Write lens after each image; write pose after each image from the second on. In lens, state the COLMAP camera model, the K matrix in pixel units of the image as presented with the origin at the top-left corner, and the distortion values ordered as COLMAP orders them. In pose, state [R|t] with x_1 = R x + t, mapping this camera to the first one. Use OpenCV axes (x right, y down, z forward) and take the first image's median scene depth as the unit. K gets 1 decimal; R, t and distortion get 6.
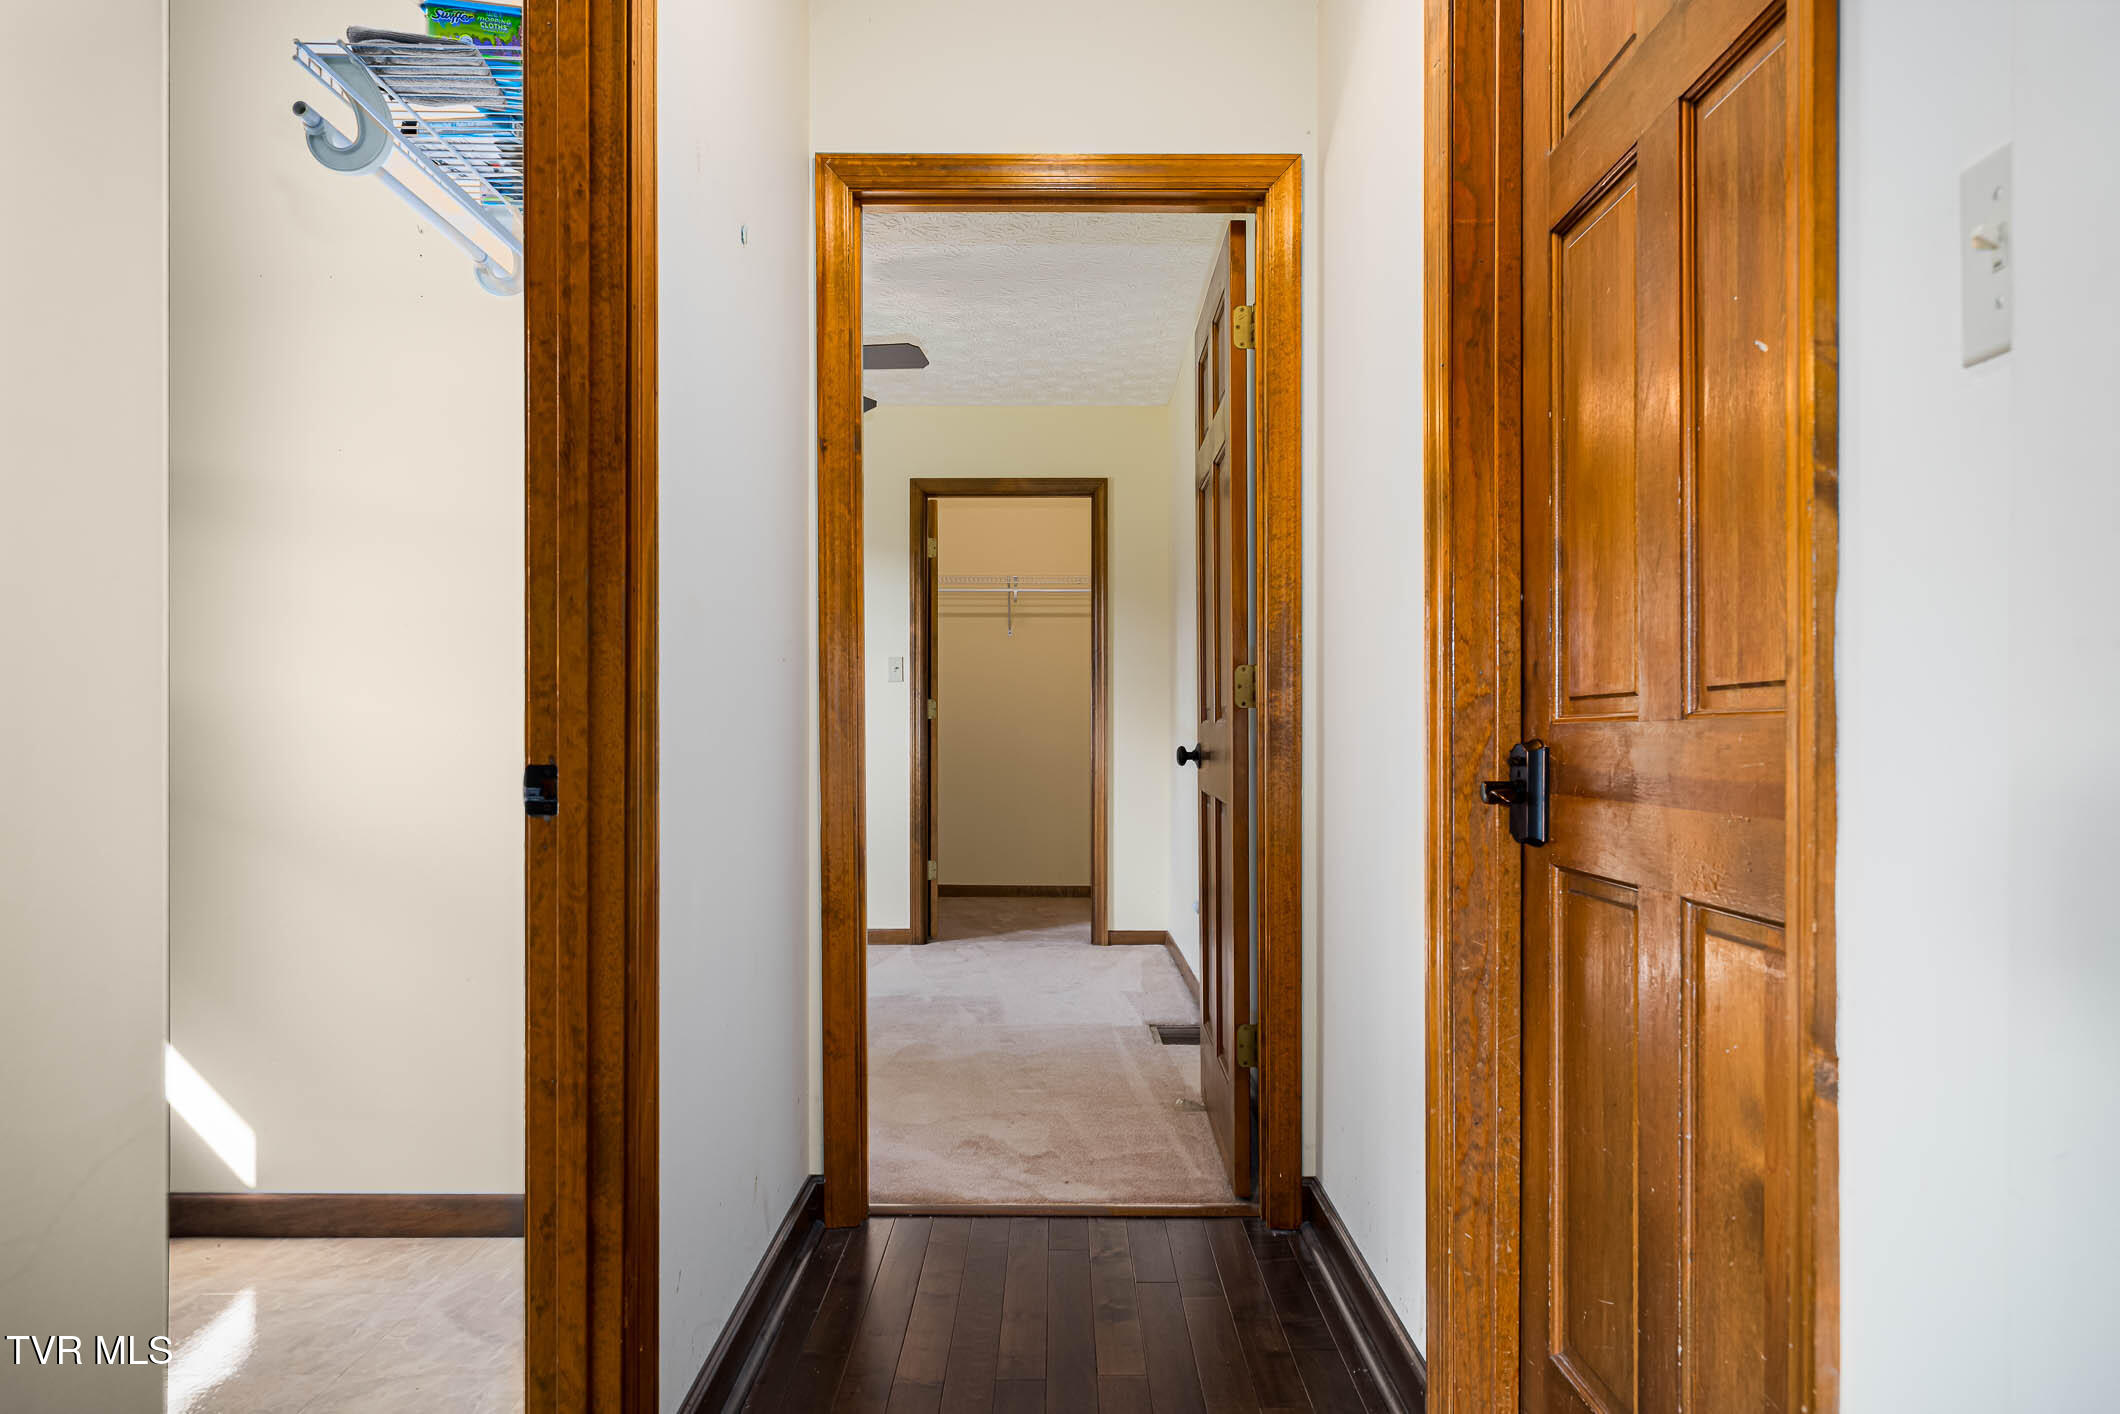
lens RADIAL K [[1051.6, 0, 1056.5], [0, 1051.6, 725.5], [0, 0, 1]] dist [-0.000484, -0.000065]
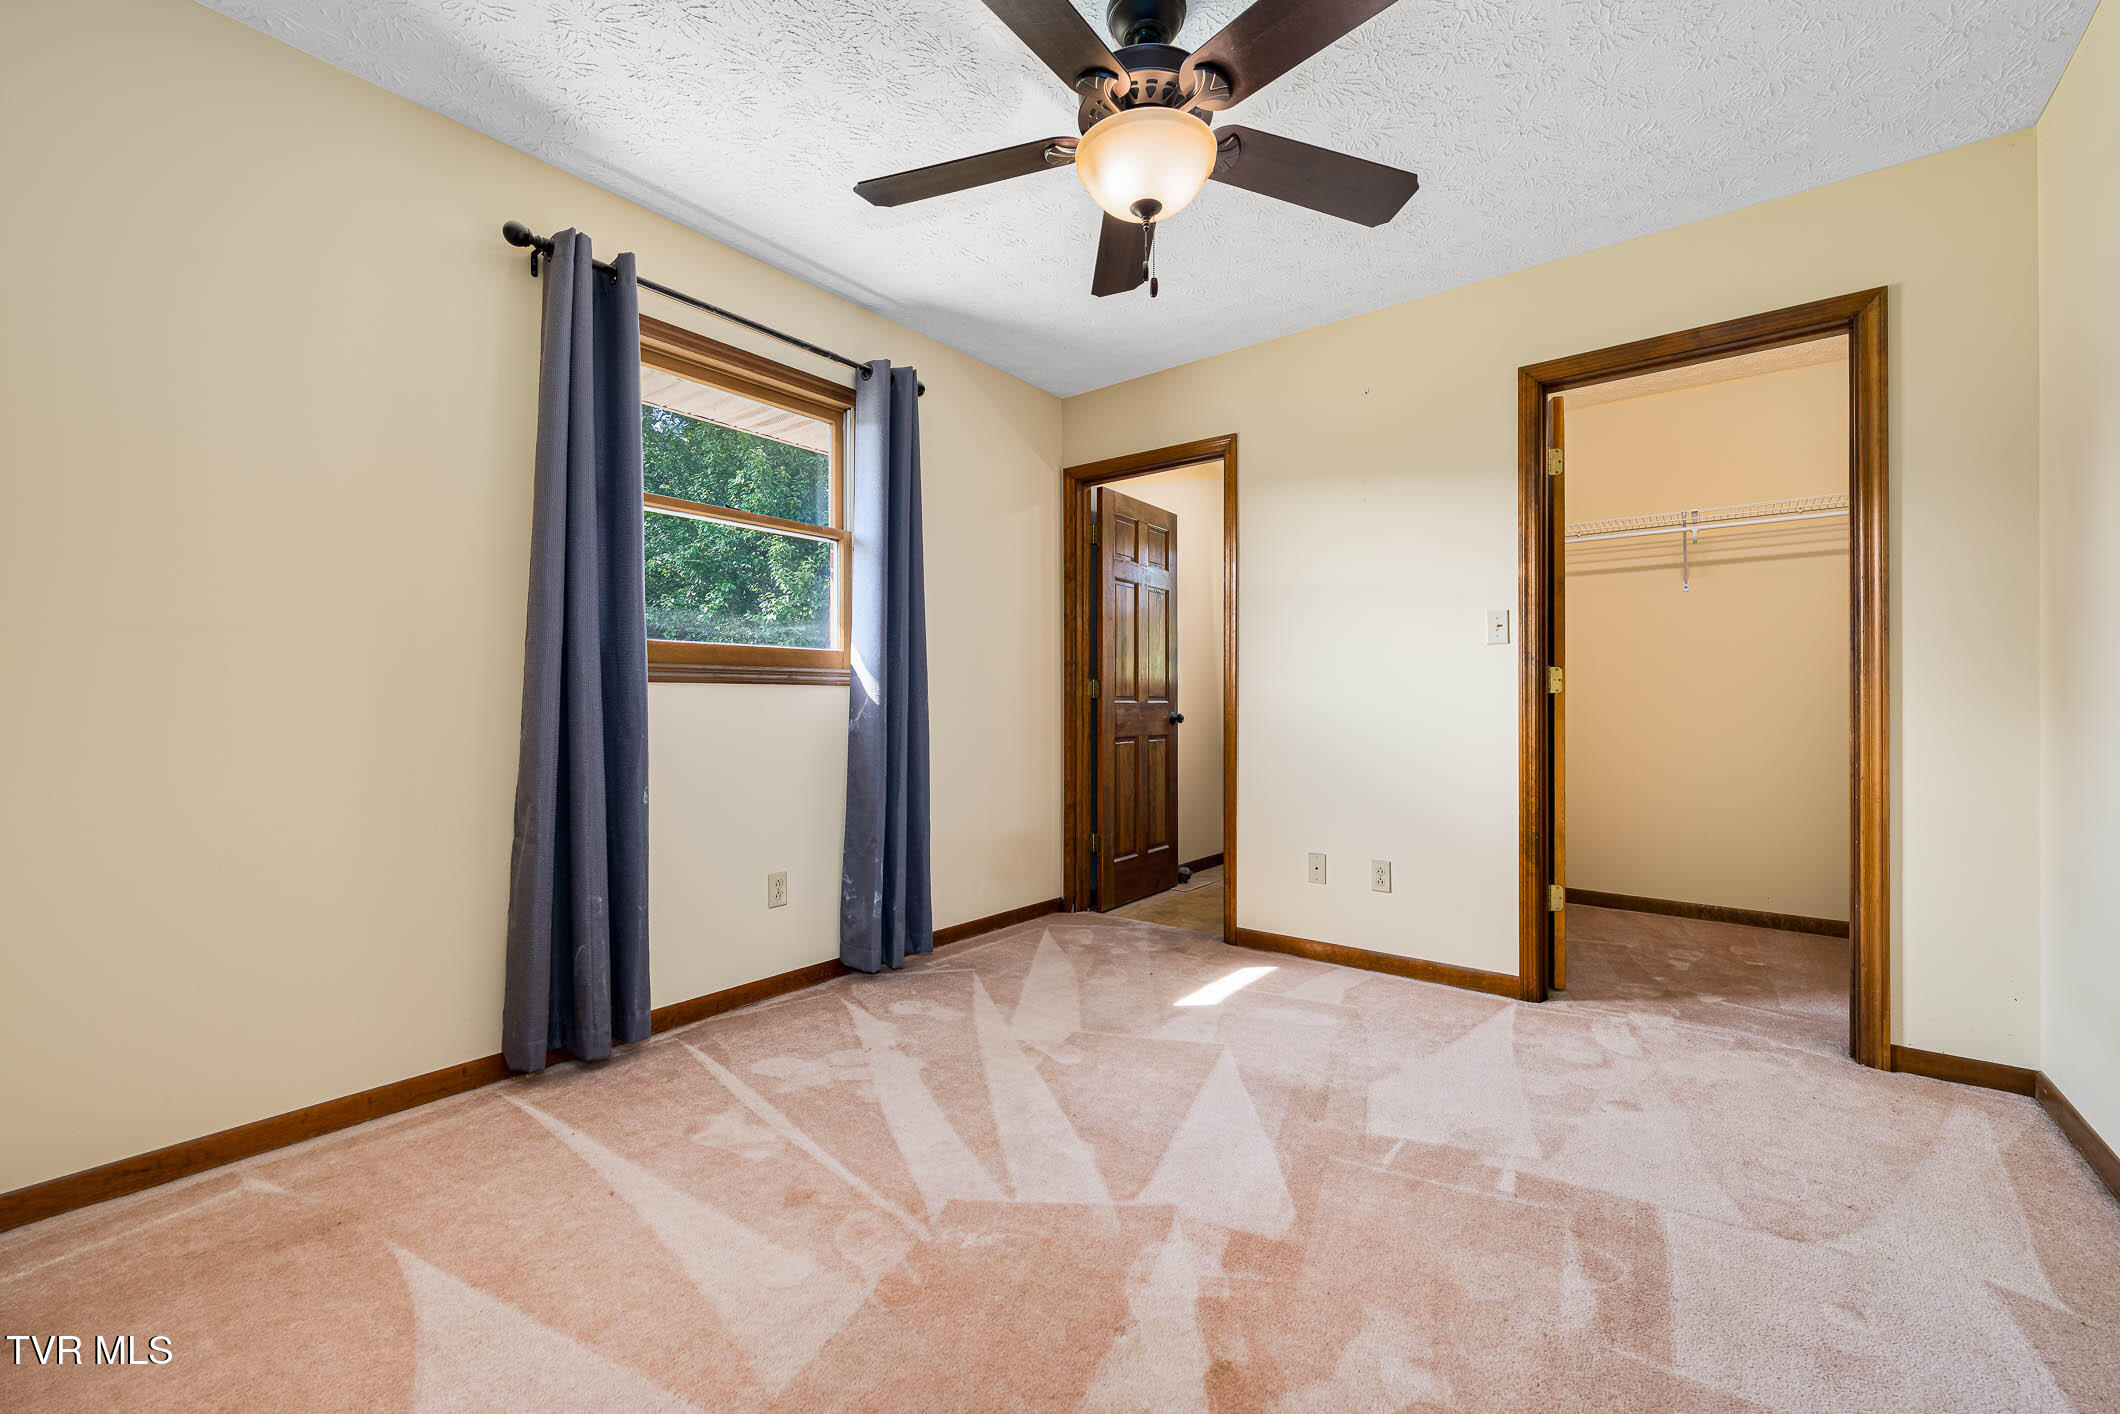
lens RADIAL K [[857.7, 0, 1055.4], [0, 857.7, 704.3], [0, 0, 1]] dist [-0.000710, -0.000181]
pose [[0.777998, -0.001510, -0.628265, -0.013529], [0.000993, 0.999999, -0.001174, 0.001931], [0.628266, 0.000290, 0.777998, 0.320105]]
